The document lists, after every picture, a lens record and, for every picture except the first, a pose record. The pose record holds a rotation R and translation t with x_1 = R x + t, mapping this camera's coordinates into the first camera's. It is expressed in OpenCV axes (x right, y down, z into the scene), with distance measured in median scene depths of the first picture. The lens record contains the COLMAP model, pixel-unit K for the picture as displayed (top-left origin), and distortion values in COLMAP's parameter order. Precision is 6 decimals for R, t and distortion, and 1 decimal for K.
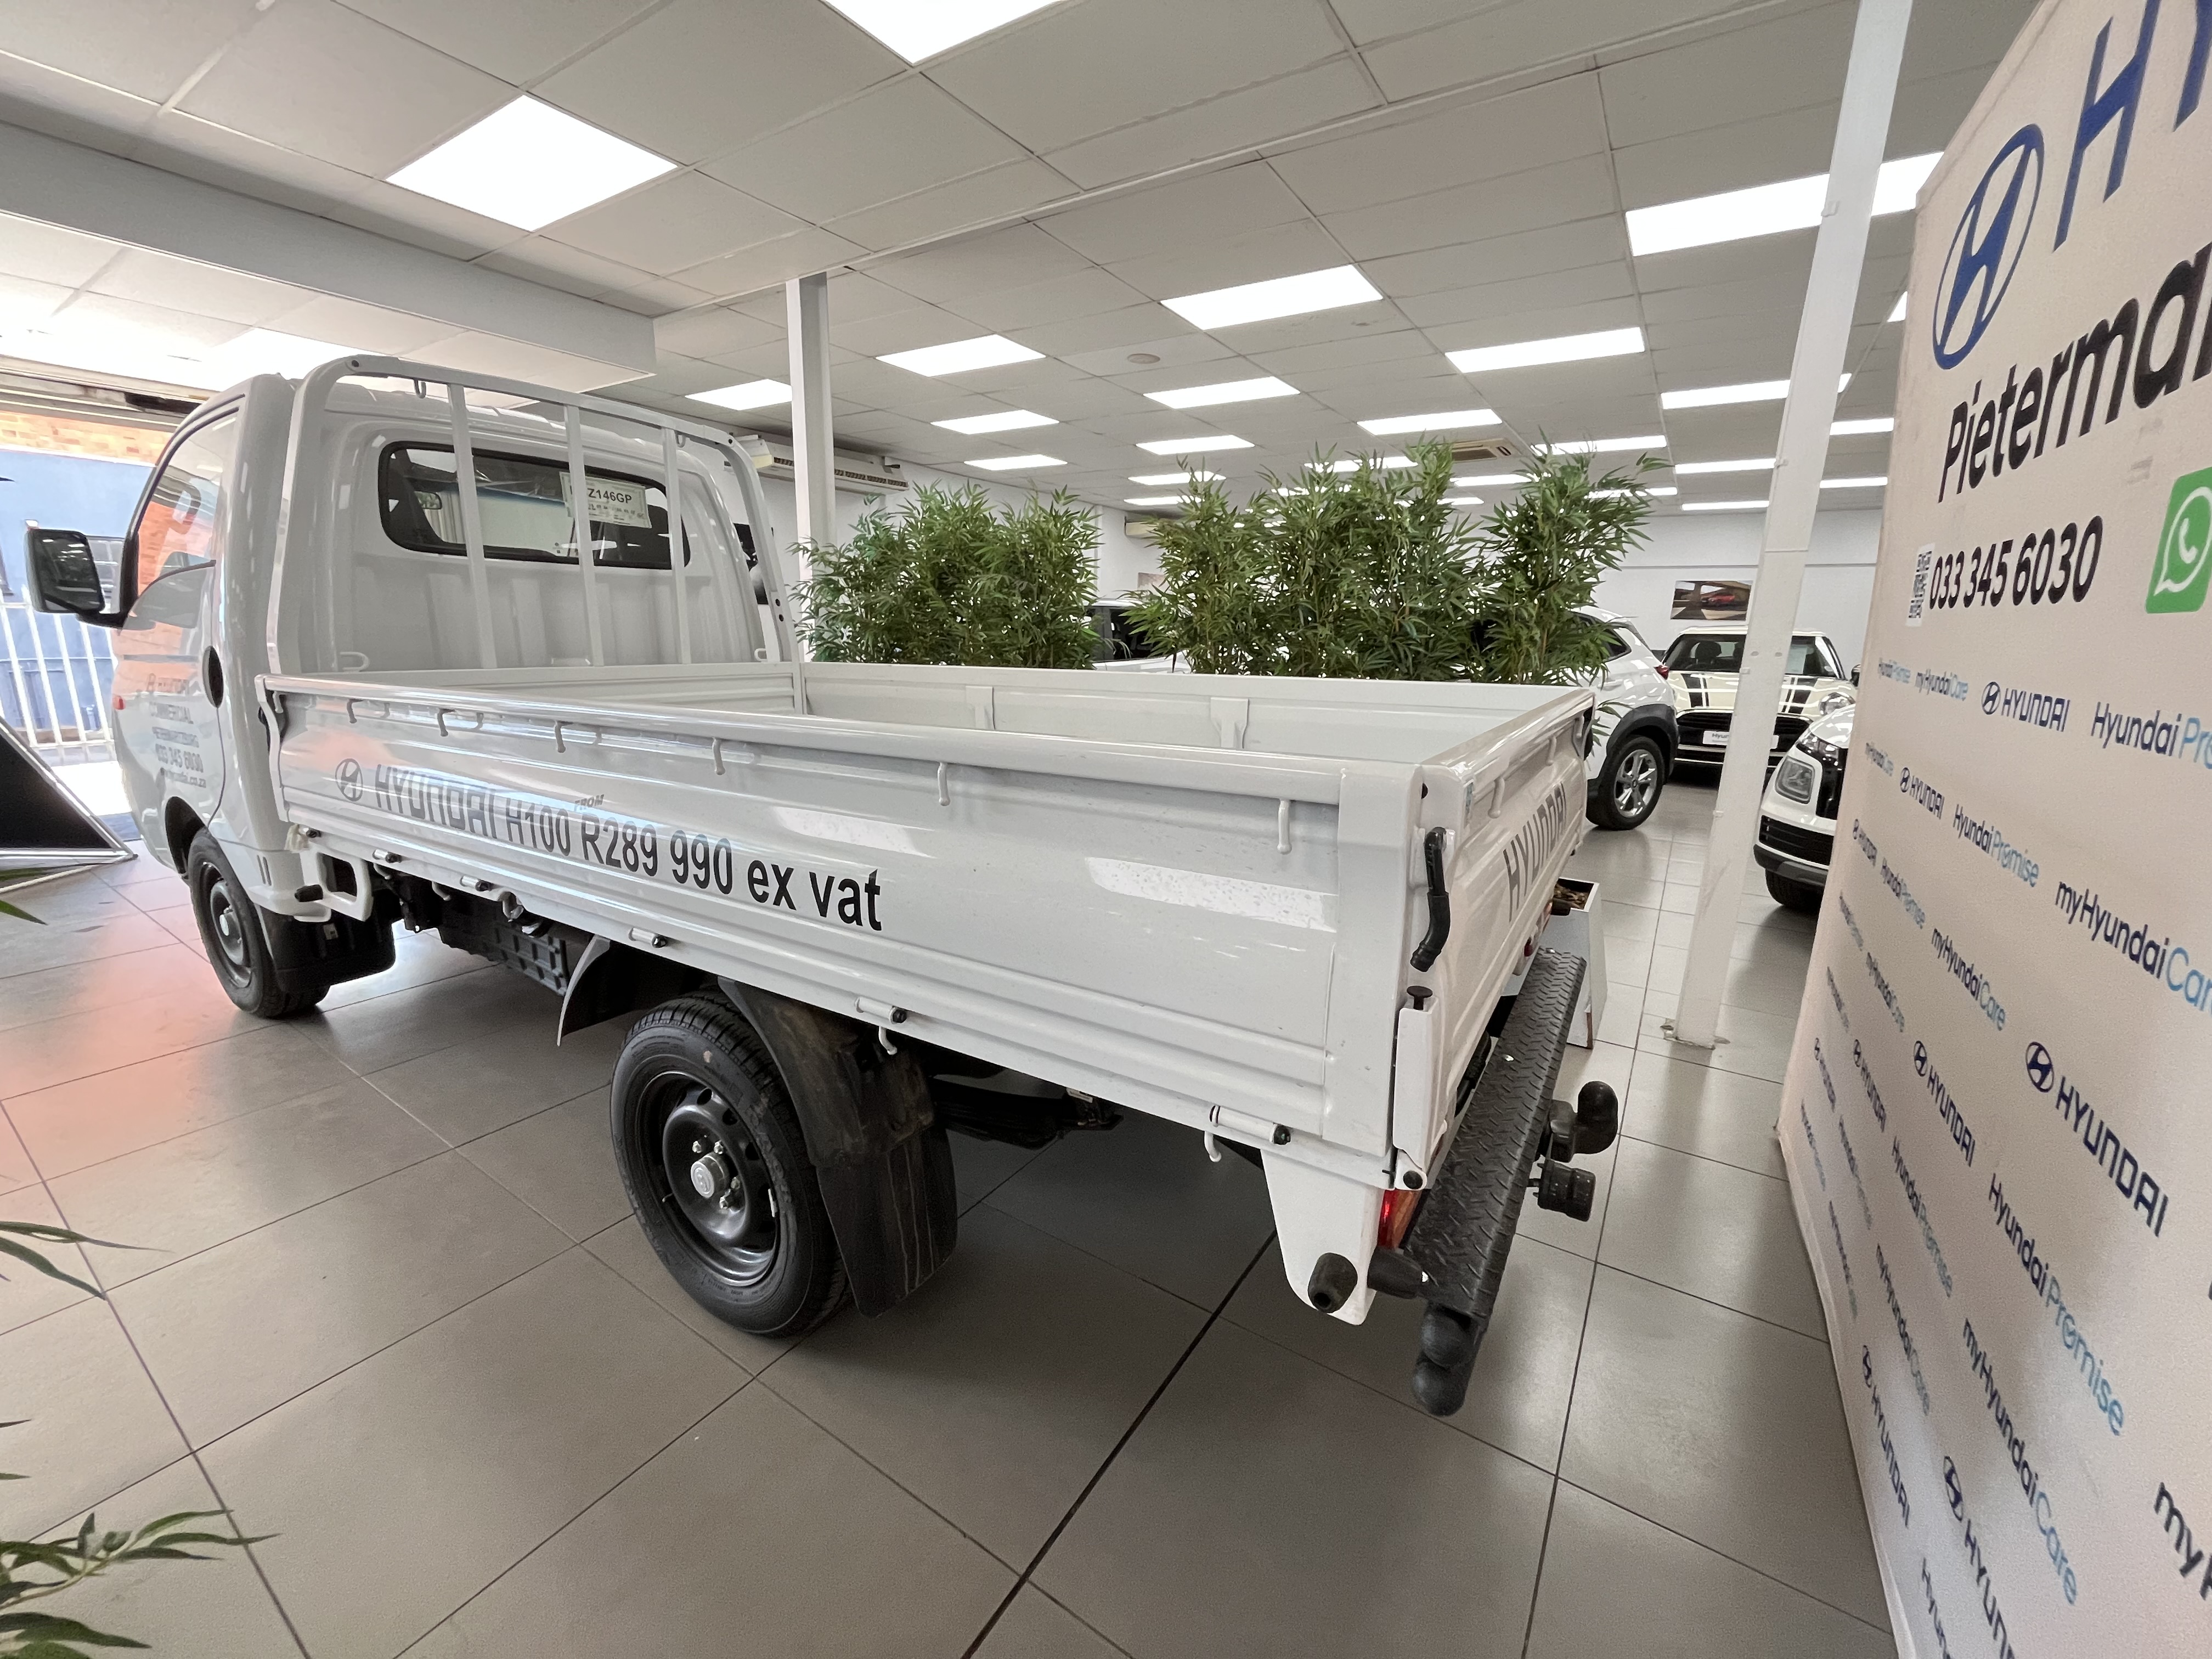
lens RADIAL K [[890.3, 0, 1091.5], [0, 890.3, 834.3], [0, 0, 1]] dist [-0.002959, 0.000353]
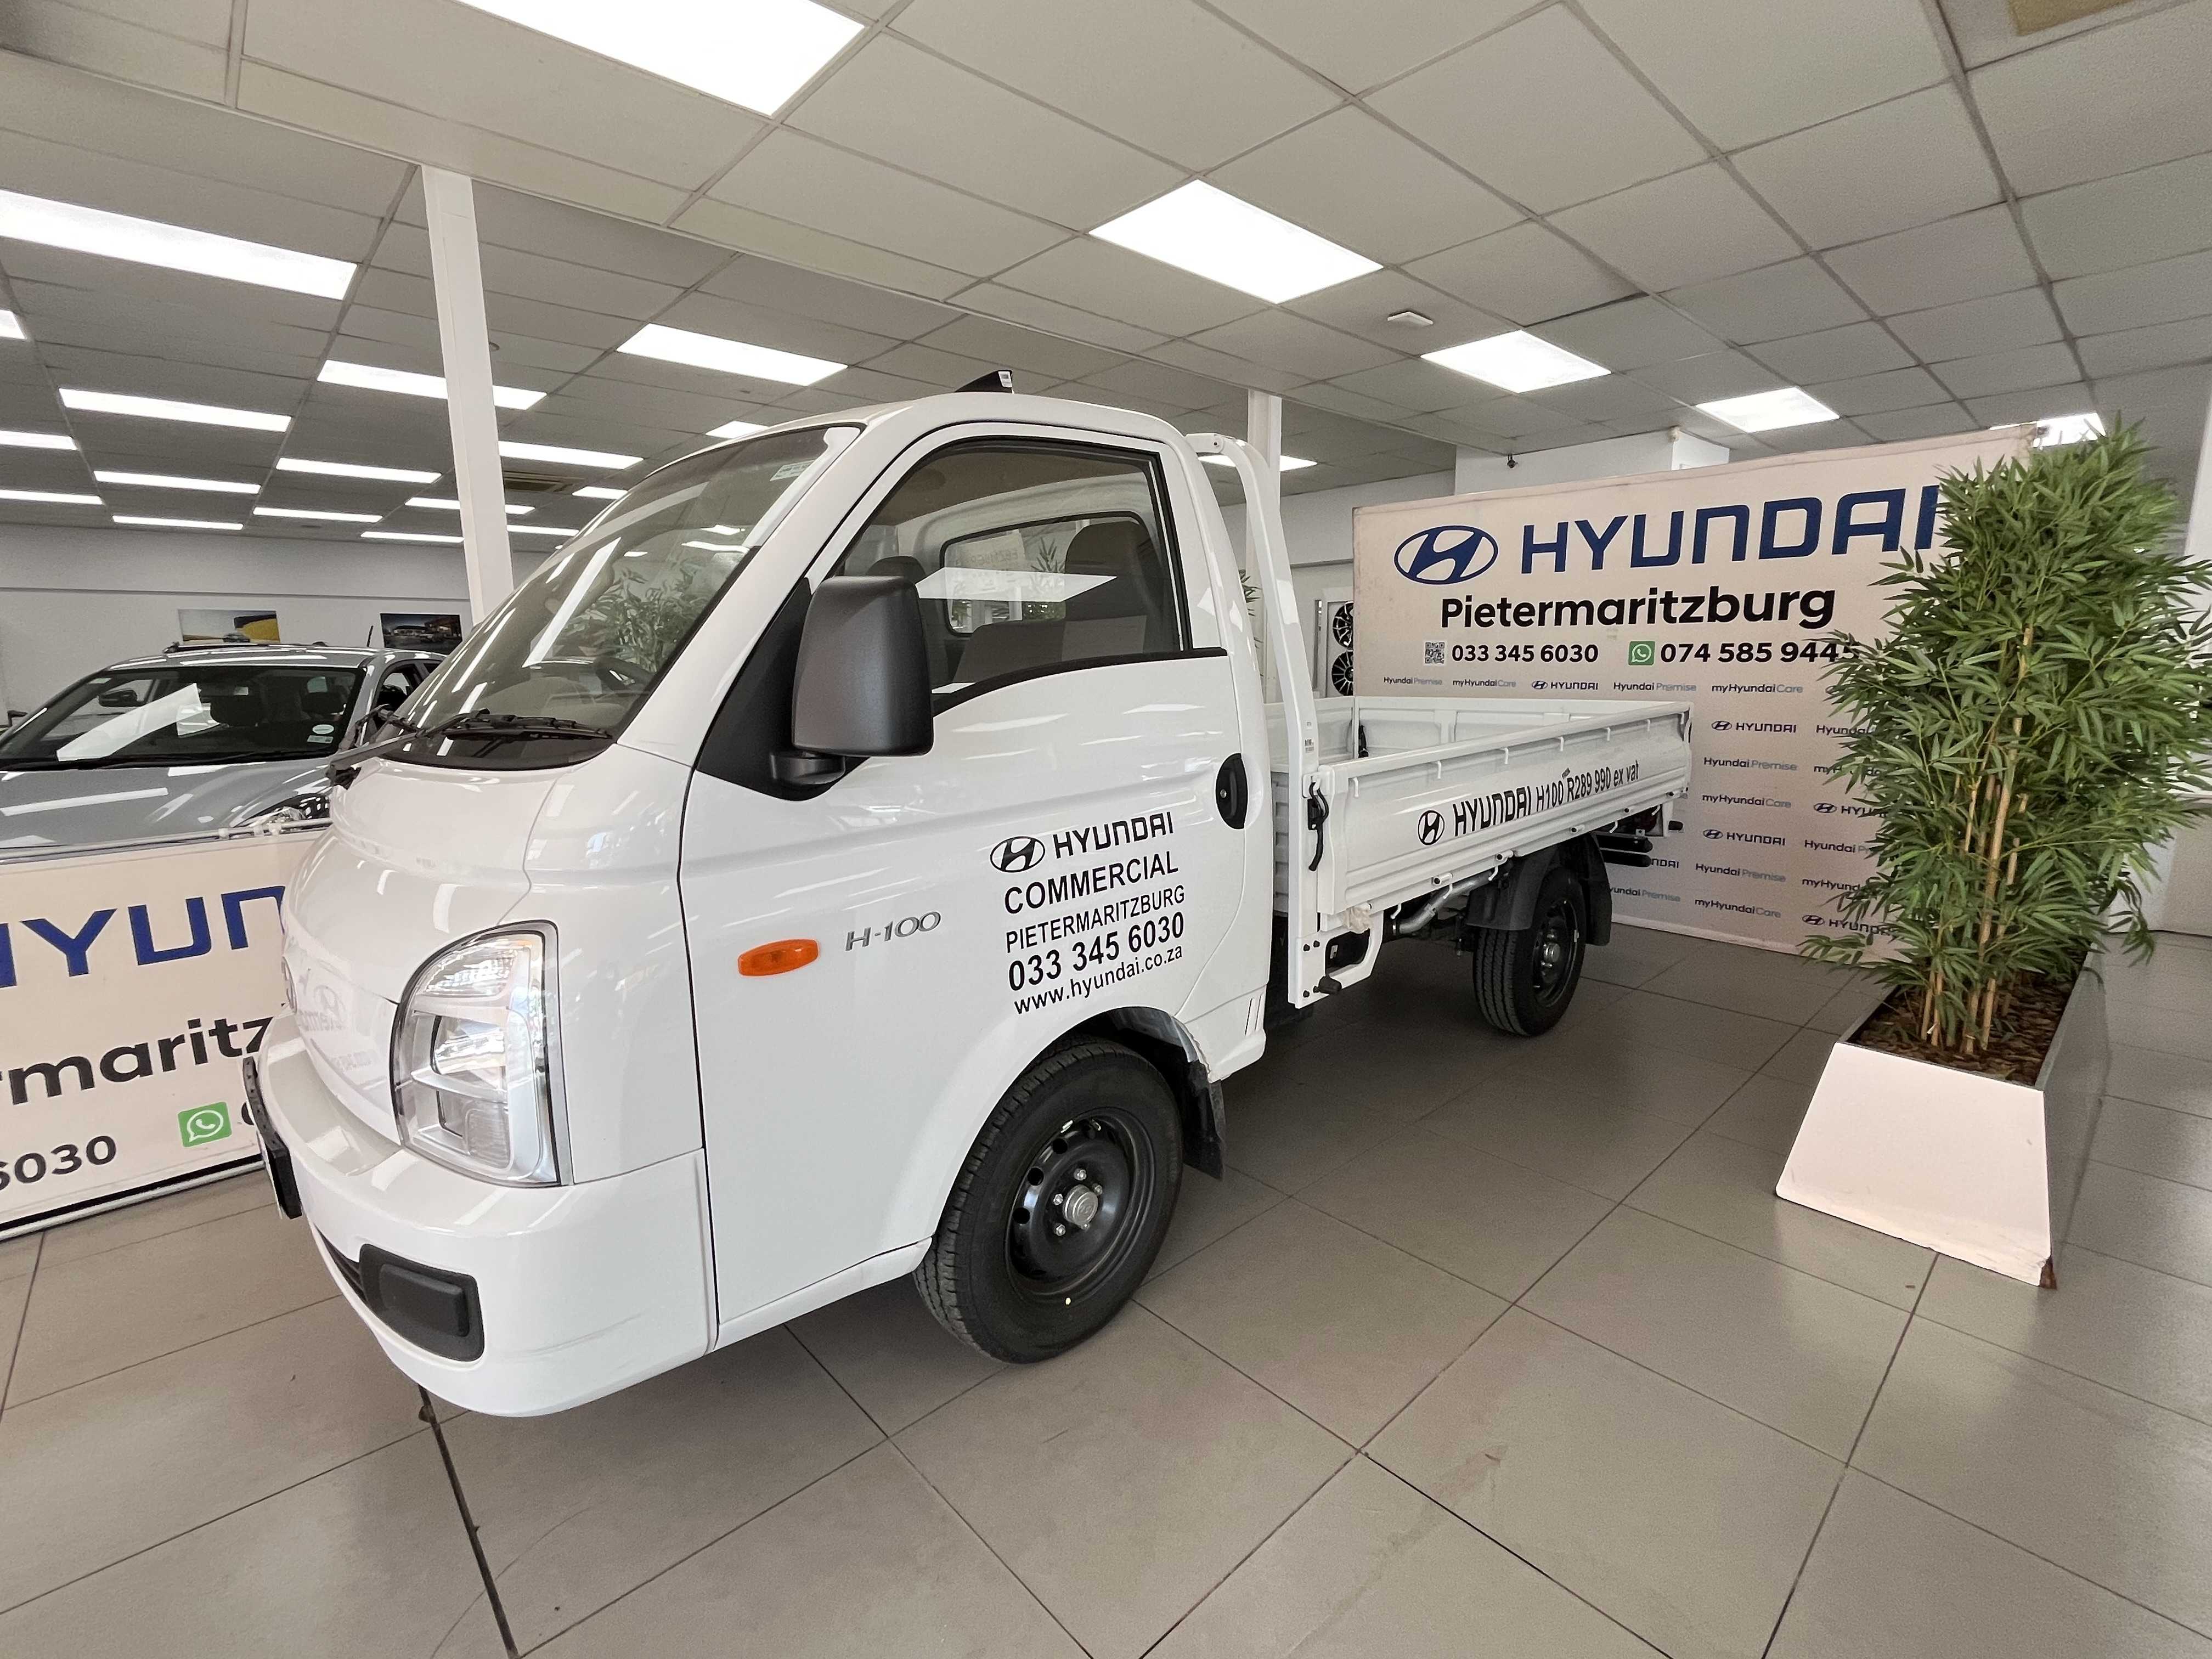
lens RADIAL K [[982.4, 0, 1101.1], [0, 982.4, 828.7], [0, 0, 1]] dist [-0.003990, 0.000300]
pose [[0.241975, -0.185465, 0.952392, -1.597900], [0.243655, 0.961724, 0.125377, -0.242617], [-0.939191, 0.201717, 0.277902, 0.757851]]
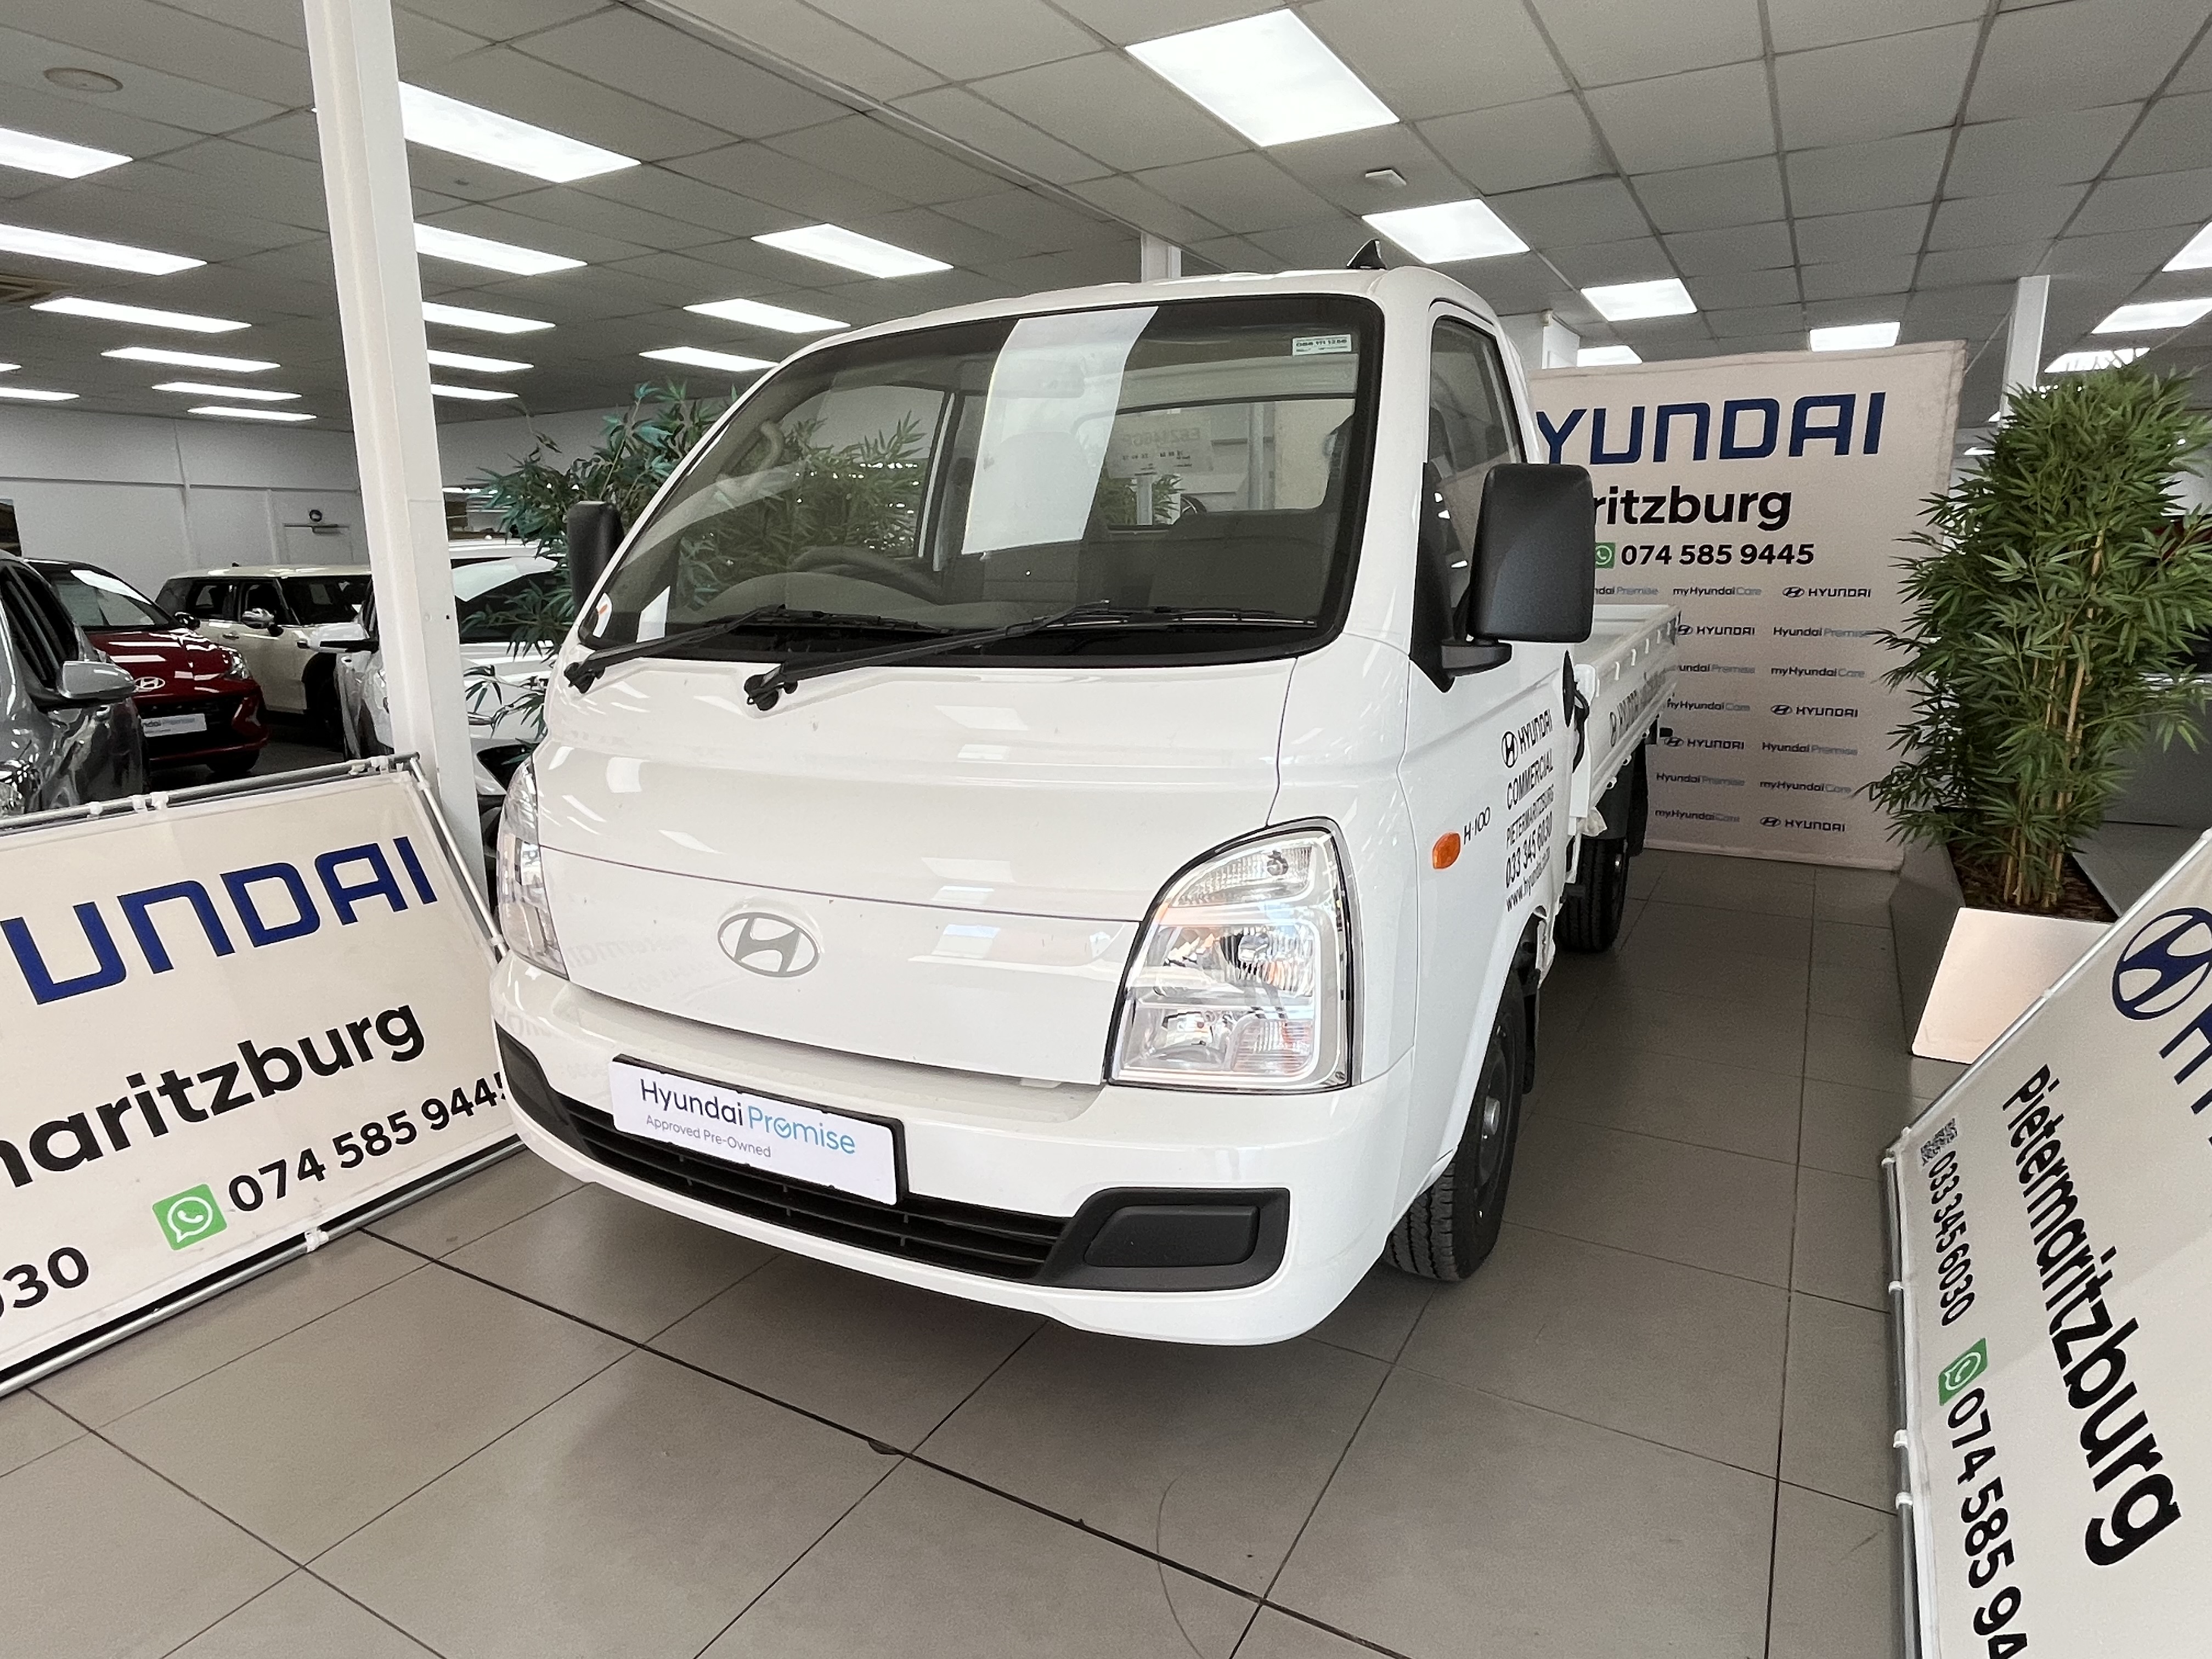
lens RADIAL K [[1271.6, 0, 1092.4], [0, 1271.6, 828.5], [0, 0, 1]] dist [-0.002393, -0.001279]
pose [[-0.067100, -0.220617, 0.973050, -1.783710], [0.243694, 0.942087, 0.230401, -0.359645], [-0.967528, 0.252586, -0.009451, 1.246702]]
